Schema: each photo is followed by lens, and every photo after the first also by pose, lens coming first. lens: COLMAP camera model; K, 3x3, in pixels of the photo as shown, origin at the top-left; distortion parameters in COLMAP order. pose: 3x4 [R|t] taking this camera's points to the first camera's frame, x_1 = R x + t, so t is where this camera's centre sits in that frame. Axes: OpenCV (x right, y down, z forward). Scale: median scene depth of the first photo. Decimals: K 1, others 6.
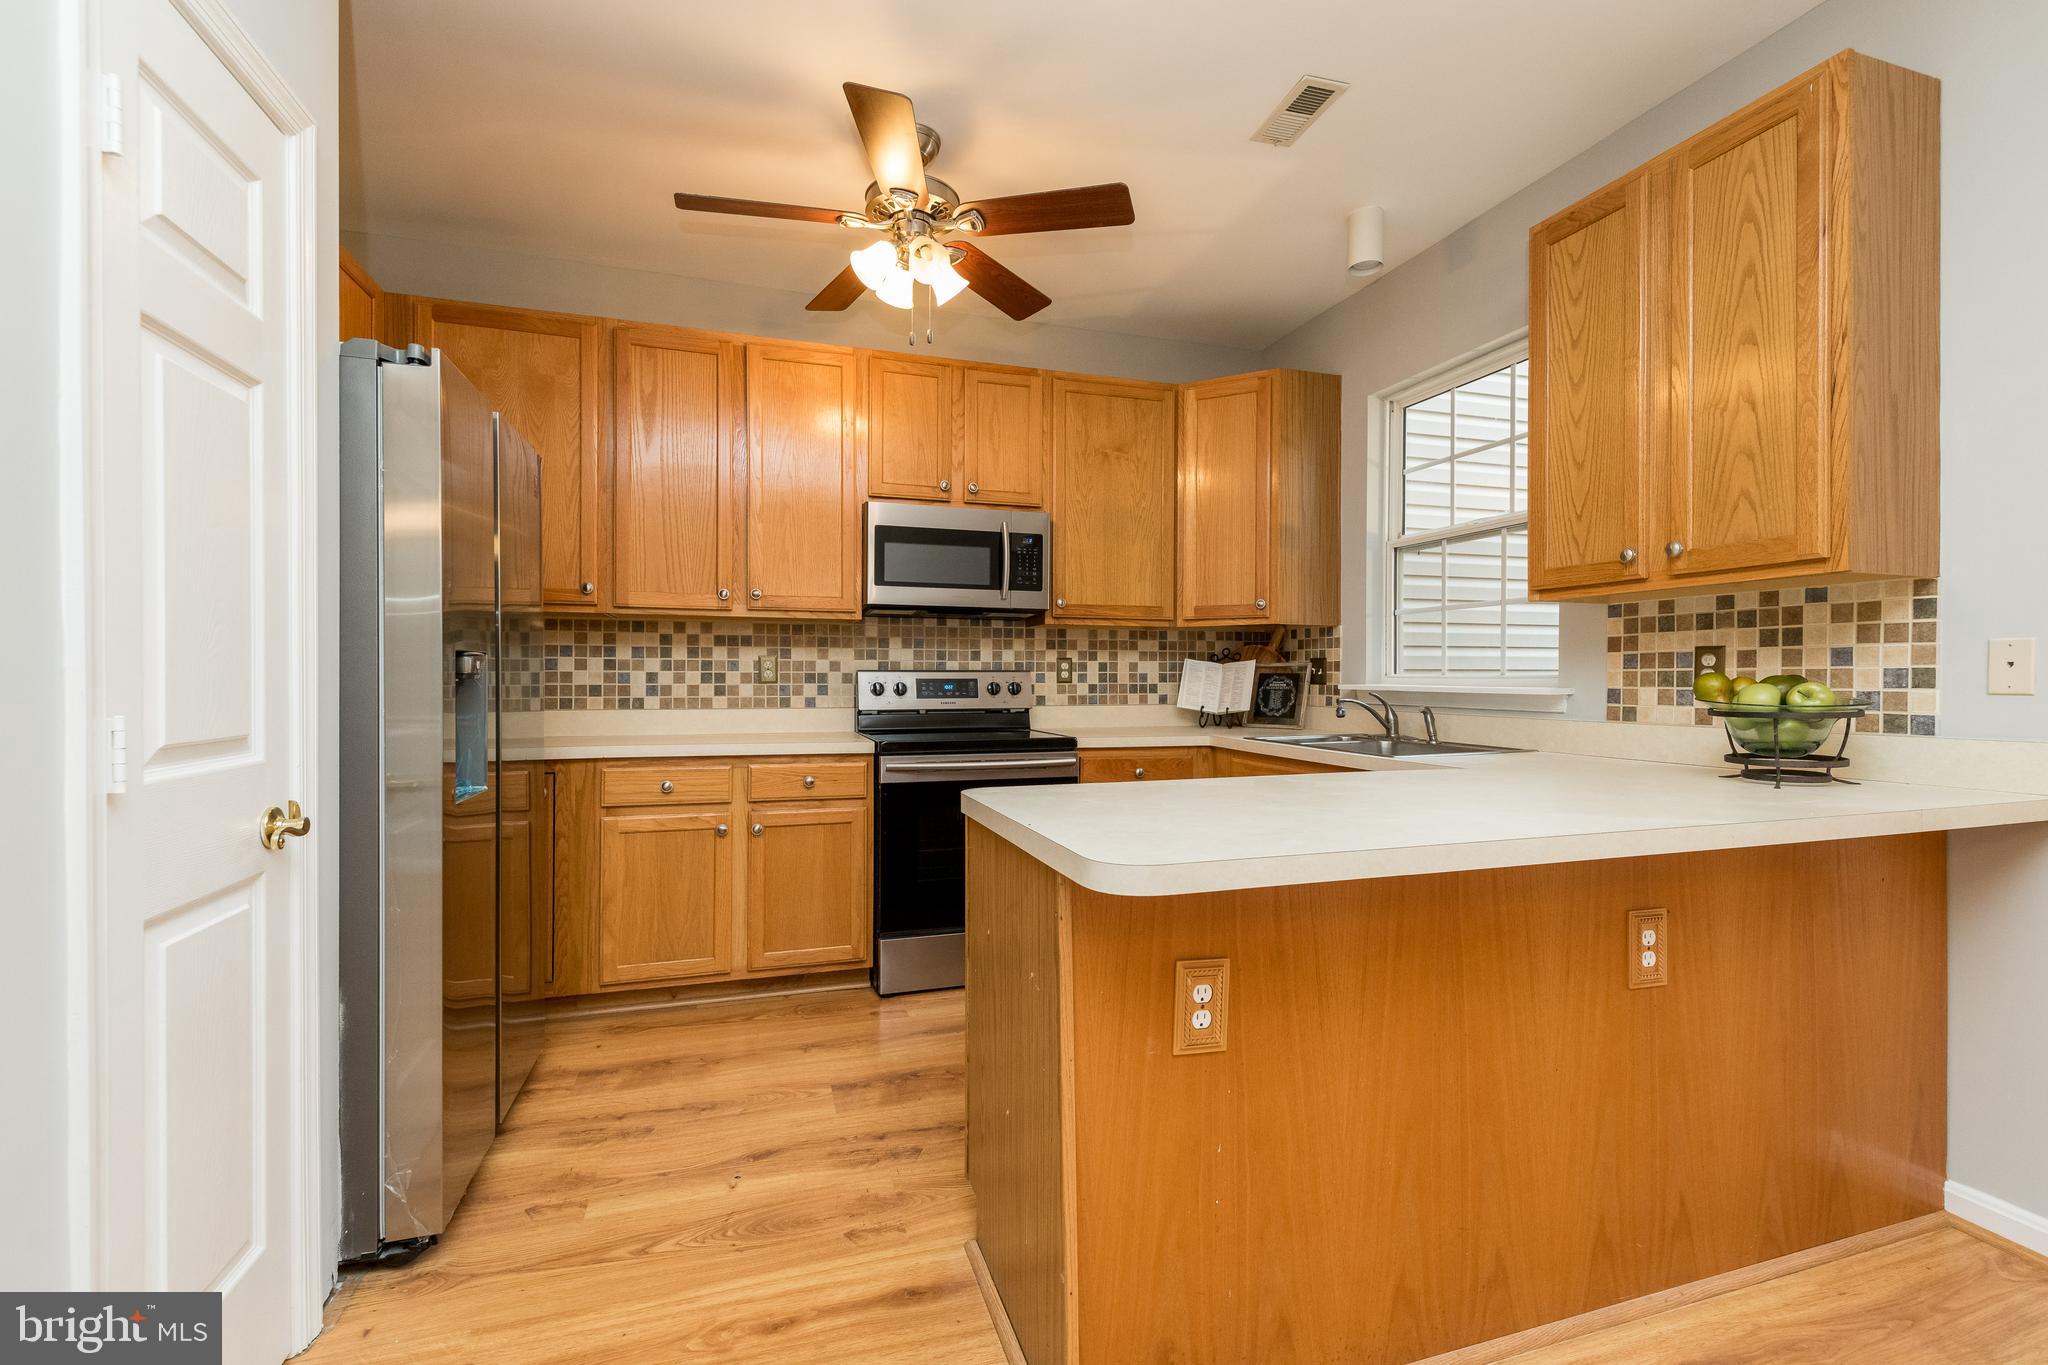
lens RADIAL K [[882.3, 0, 1024.1], [0, 882.3, 678.9], [0, 0, 1]] dist [0.019895, -0.010083]
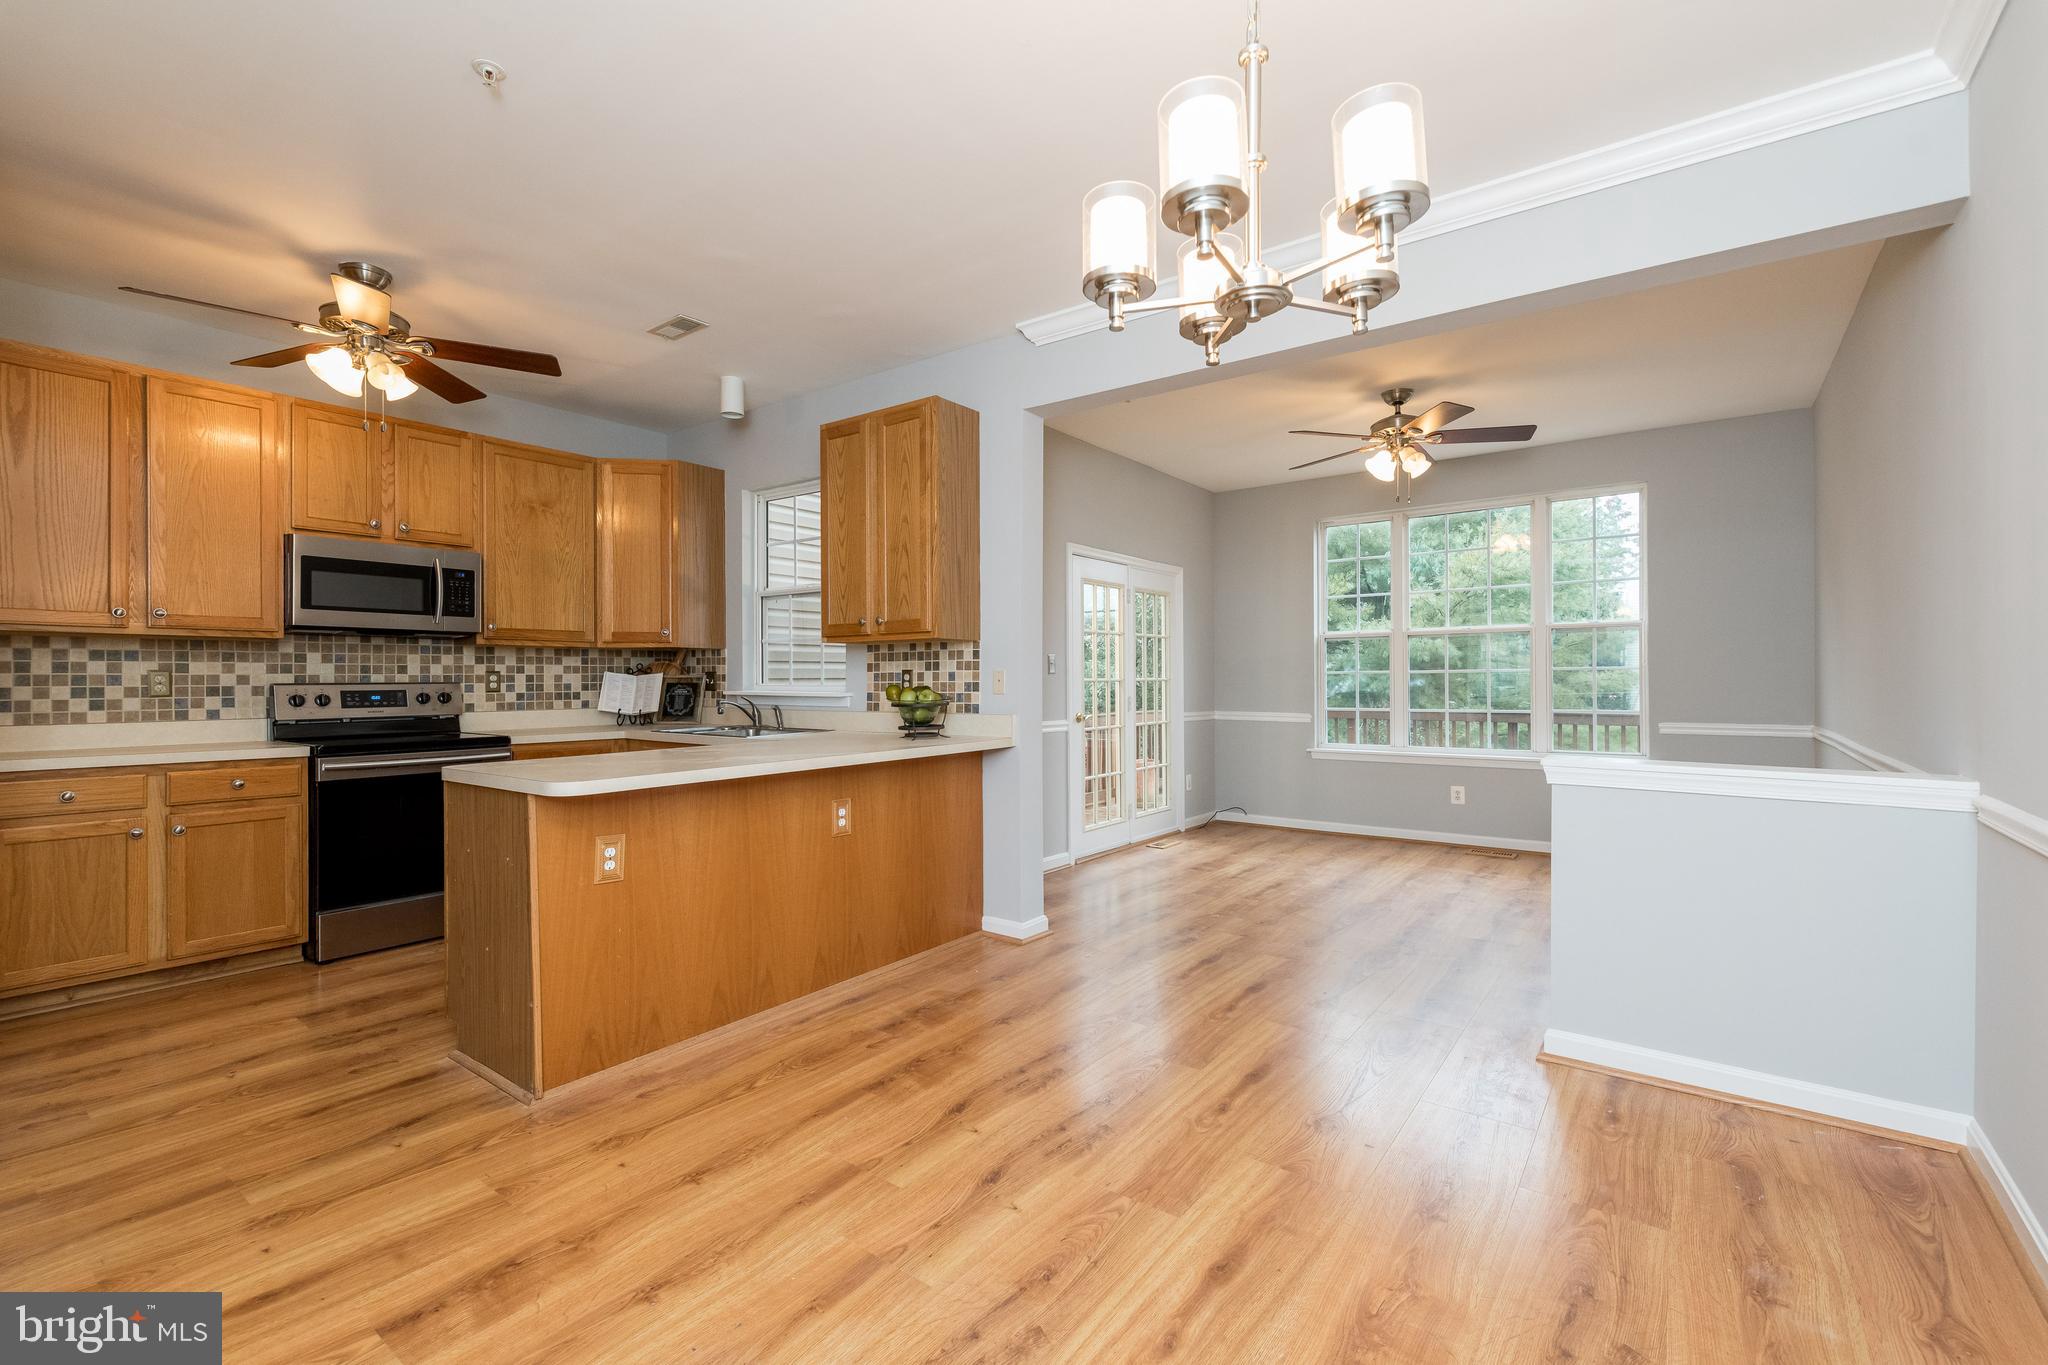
lens RADIAL K [[882.3, 0, 1024.1], [0, 882.3, 678.9], [0, 0, 1]] dist [0.019895, -0.010083]
pose [[0.814607, -0.004710, 0.579994, -0.076348], [0.005842, 0.999983, -0.000085, -0.010839], [-0.579984, 0.003458, 0.814621, -0.456160]]
